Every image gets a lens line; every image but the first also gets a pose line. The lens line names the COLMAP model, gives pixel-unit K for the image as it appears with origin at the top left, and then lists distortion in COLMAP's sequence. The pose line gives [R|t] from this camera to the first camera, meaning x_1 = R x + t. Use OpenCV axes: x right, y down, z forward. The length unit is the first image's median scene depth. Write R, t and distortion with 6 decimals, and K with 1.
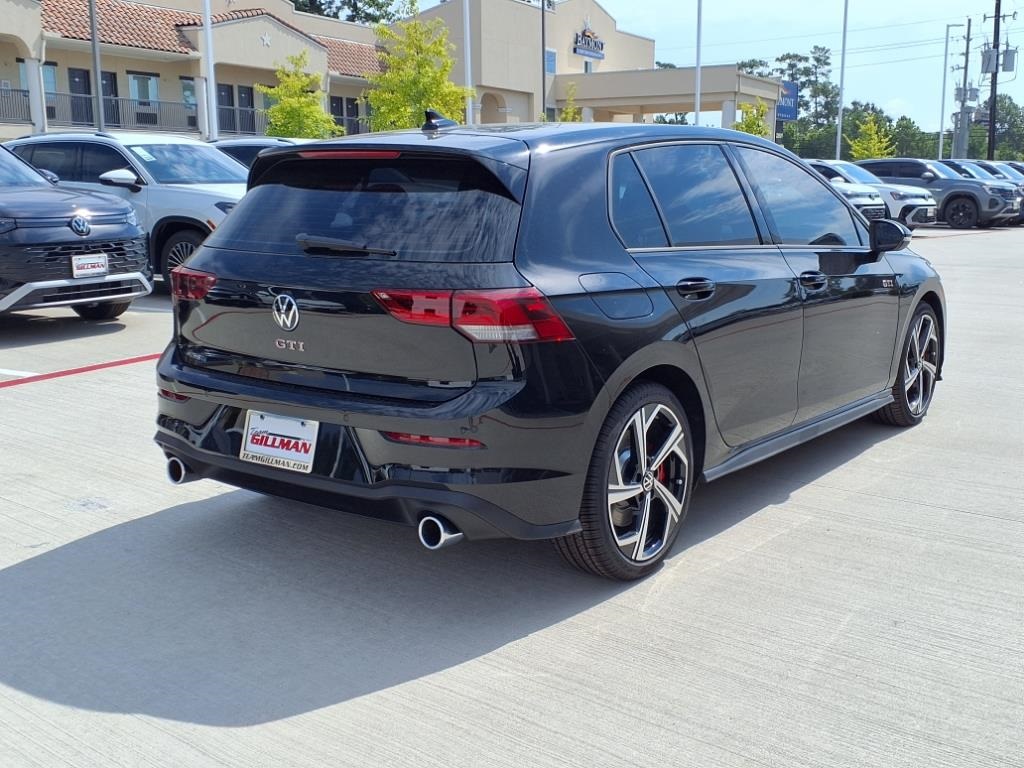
lens RADIAL K [[1116.1, 0, 571.4], [0, 1116.1, 389.2], [0, 0, 1]] dist [0.032493, 0.000000]
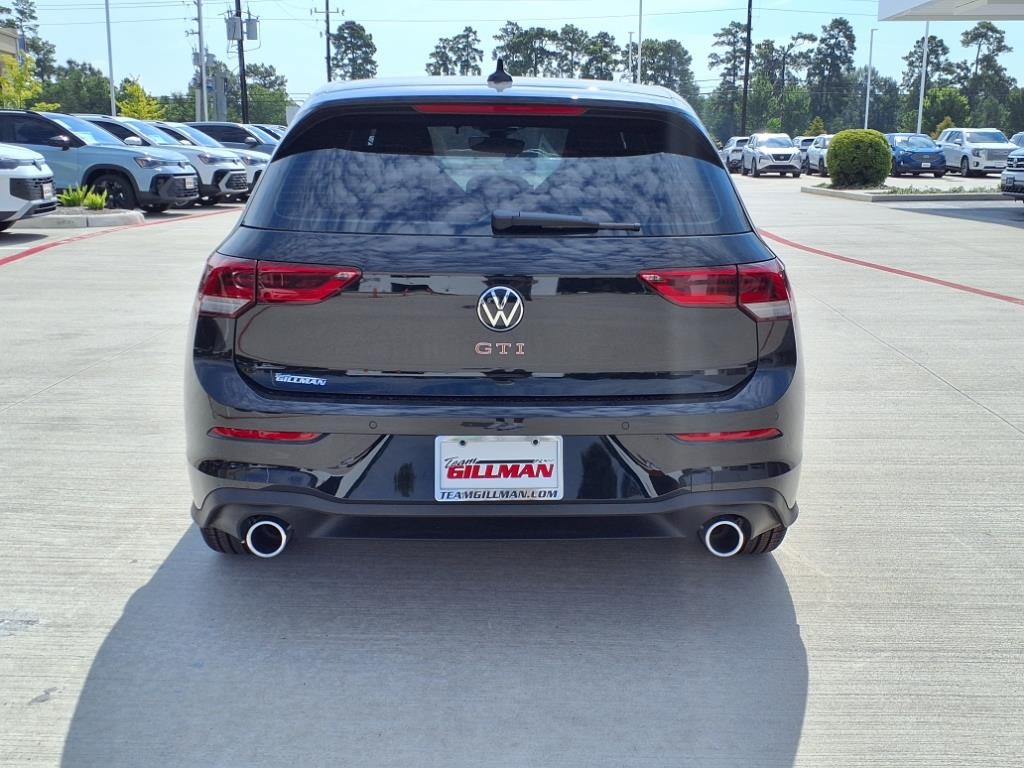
lens RADIAL K [[1116.1, 0, 511.3], [0, 1116.1, 378.8], [0, 0, 1]] dist [0.032493, 0.000000]
pose [[0.801842, -0.120707, 0.585217, -0.700311], [0.108090, 0.992528, 0.056618, -0.060808], [-0.587679, 0.017857, 0.808897, 0.337856]]
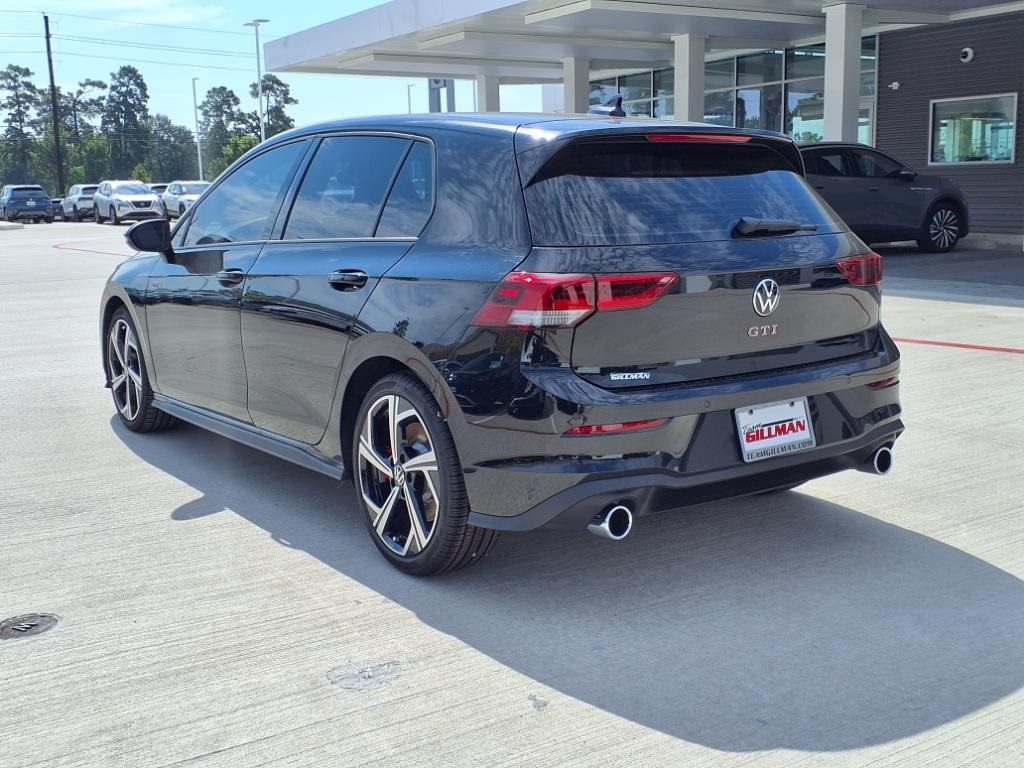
lens RADIAL K [[1116.1, 0, 516.2], [0, 1116.1, 388.0], [0, 0, 1]] dist [0.032493, 0.000000]
pose [[0.338772, -0.177942, 0.923889, -1.208947], [0.198474, 0.973372, 0.114696, -0.142474], [-0.919697, 0.144512, 0.365068, 0.828214]]
